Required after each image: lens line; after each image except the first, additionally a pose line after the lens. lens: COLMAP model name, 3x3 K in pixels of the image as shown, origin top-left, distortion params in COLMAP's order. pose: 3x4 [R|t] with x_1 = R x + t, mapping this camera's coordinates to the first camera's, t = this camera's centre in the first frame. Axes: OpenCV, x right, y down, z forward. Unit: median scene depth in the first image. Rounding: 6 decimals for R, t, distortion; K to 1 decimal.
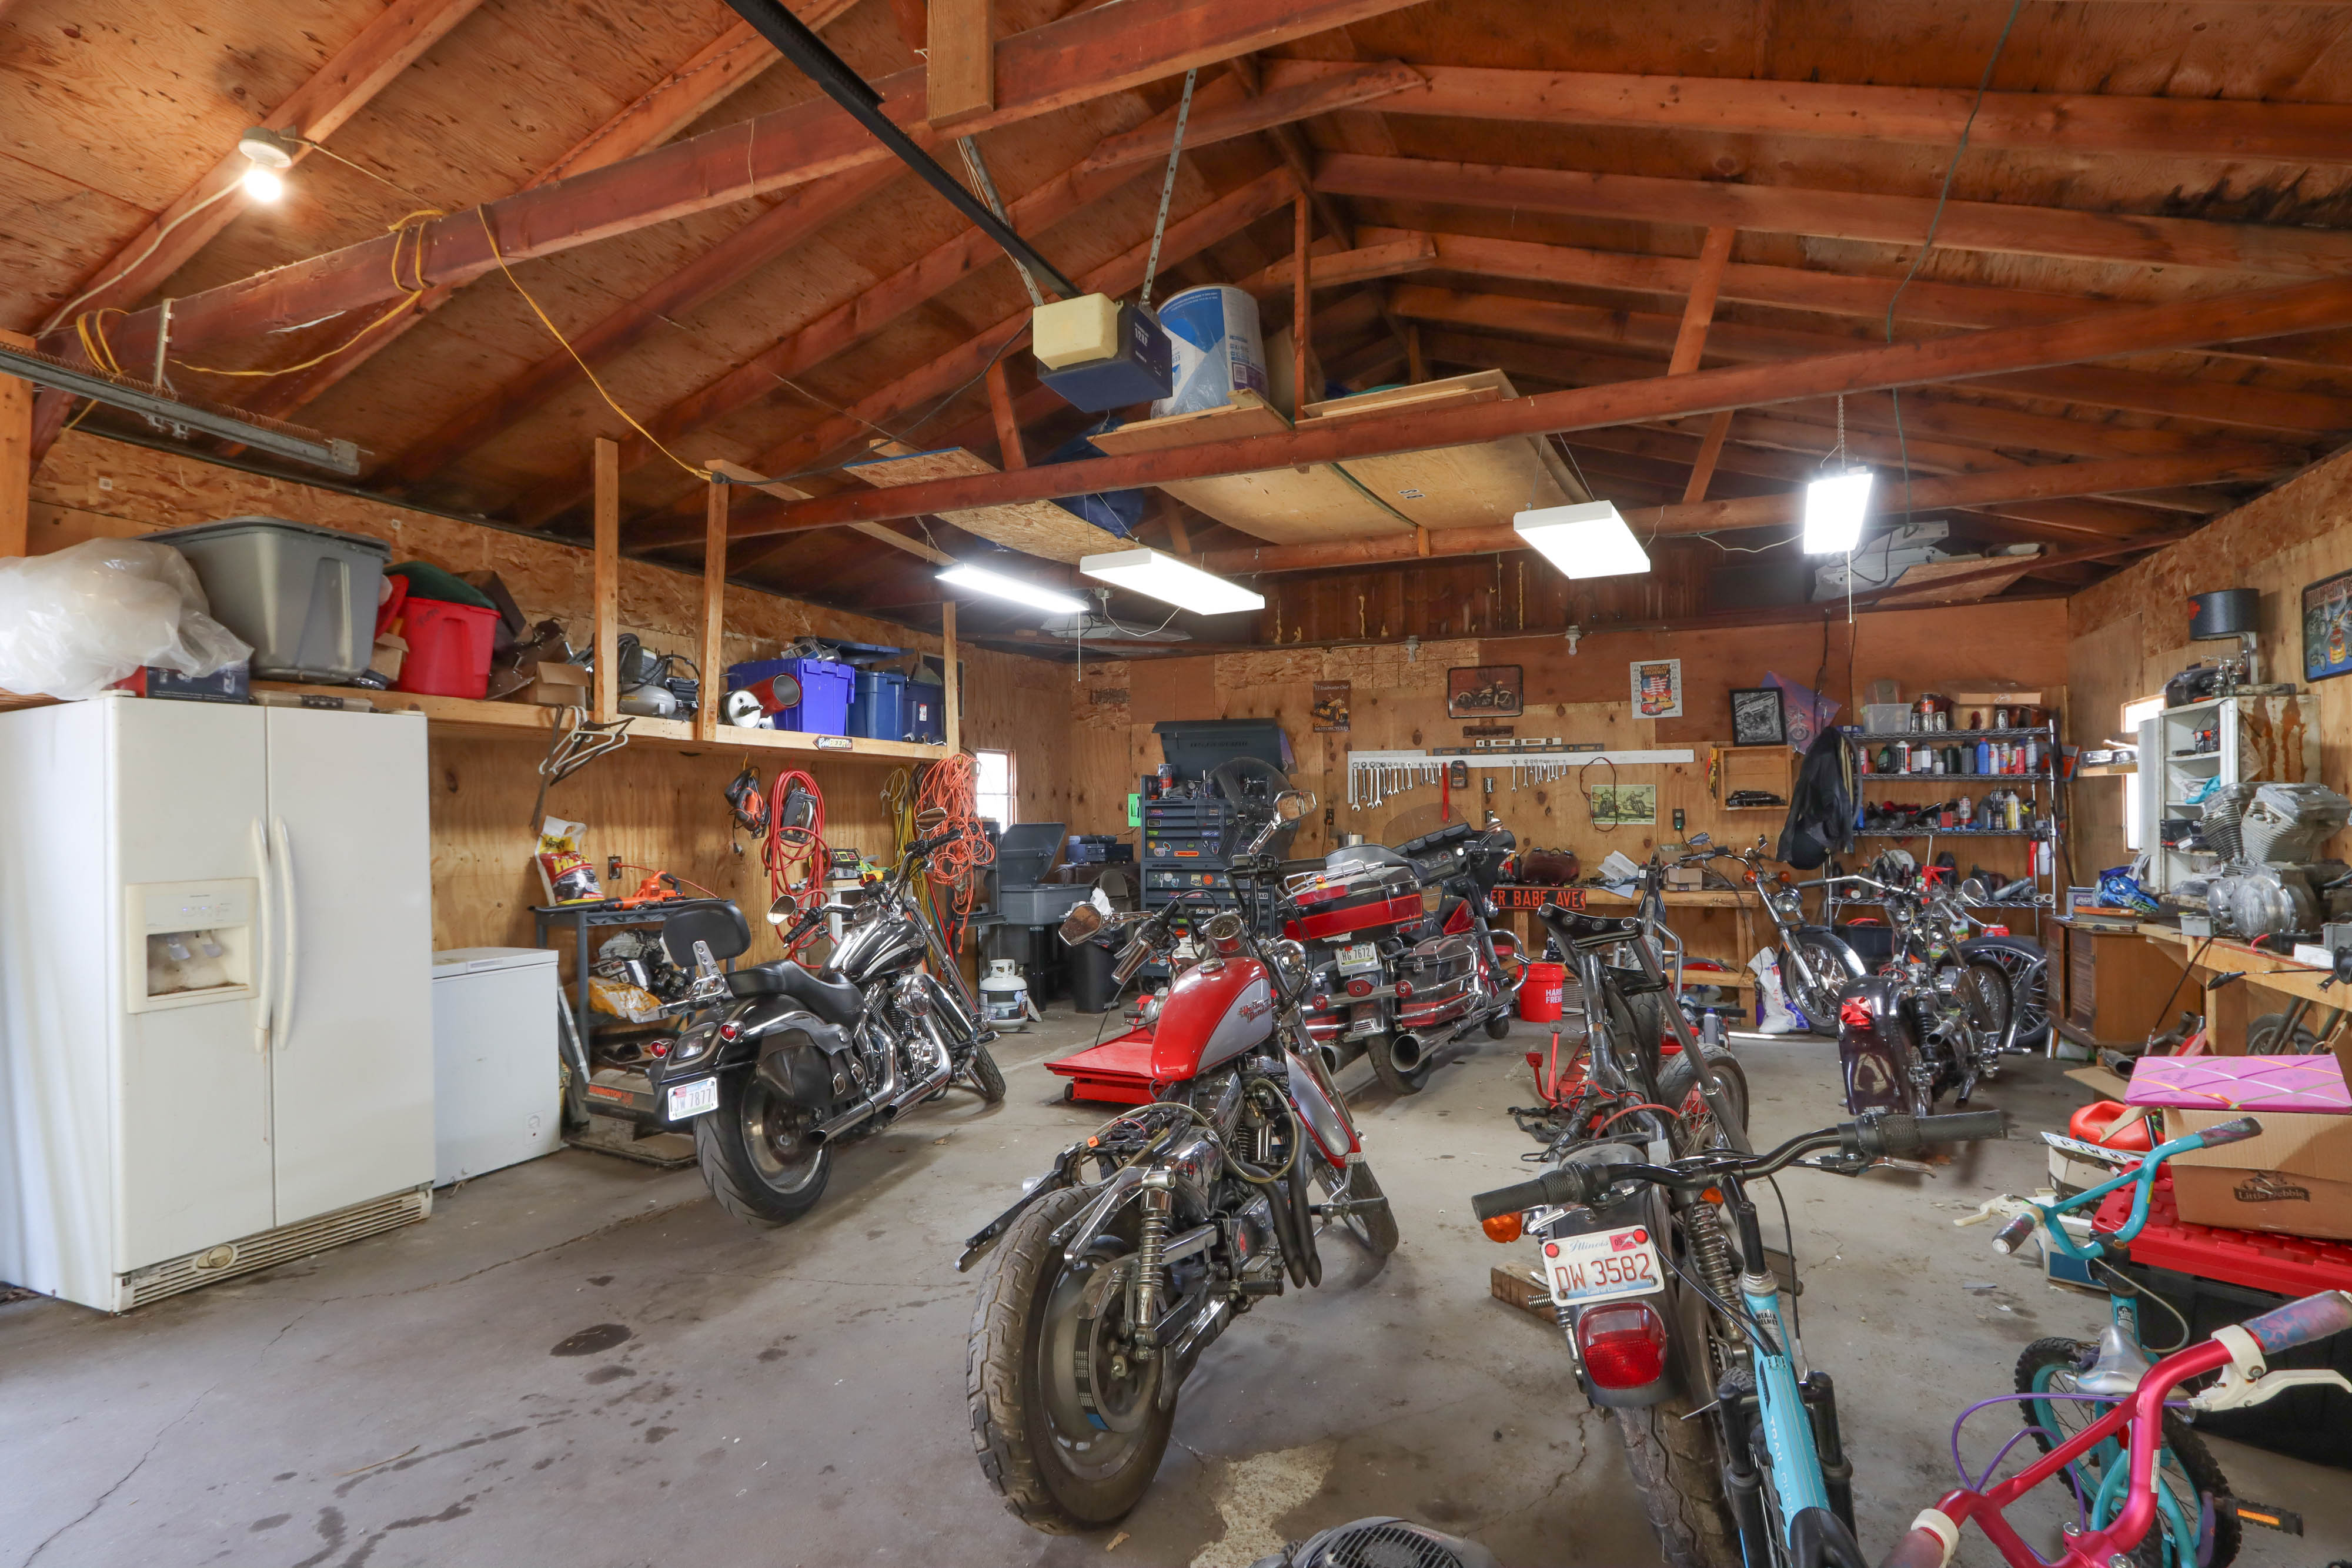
lens RADIAL K [[1167.1, 0, 1176.0], [0, 1167.1, 784.0], [0, 0, 1]] dist [-0.019046, 0.001107]
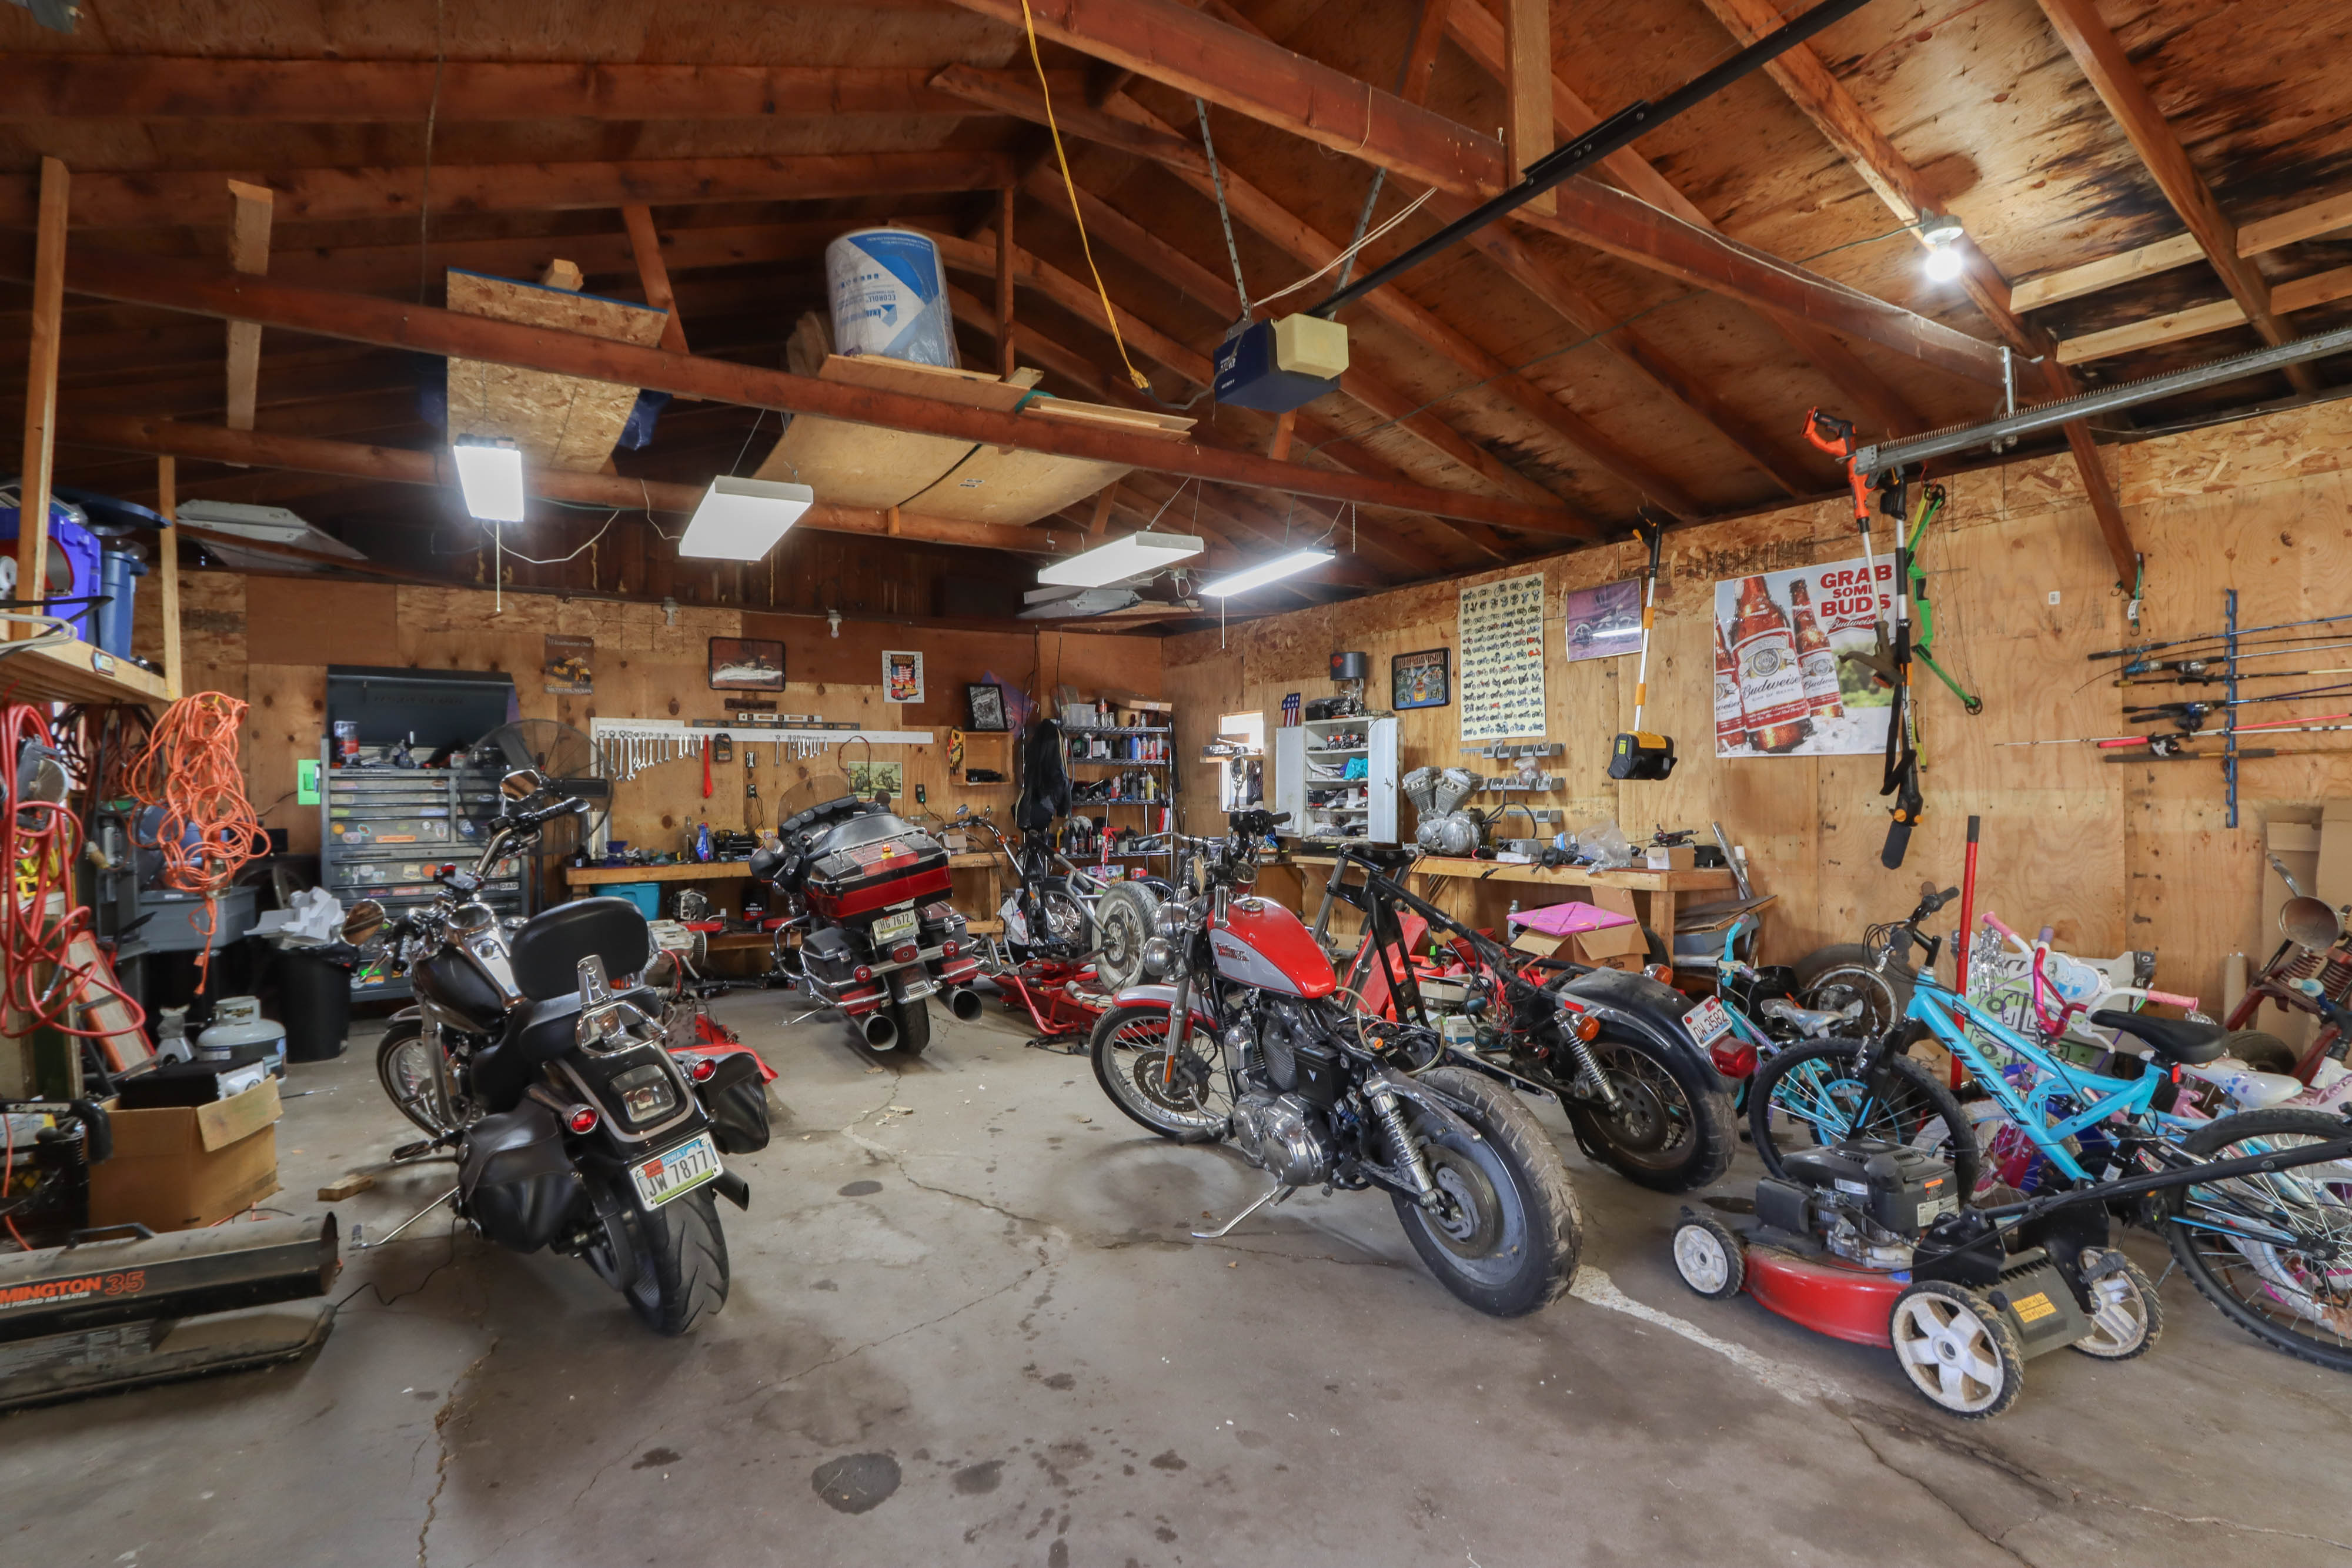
lens RADIAL K [[1167.1, 0, 1176.0], [0, 1167.1, 784.0], [0, 0, 1]] dist [-0.019046, 0.001107]
pose [[0.554392, 0.006045, 0.832234, -0.374574], [-0.017462, 0.999838, 0.004369, 0.011779], [-0.832072, -0.016955, 0.554408, 0.160598]]
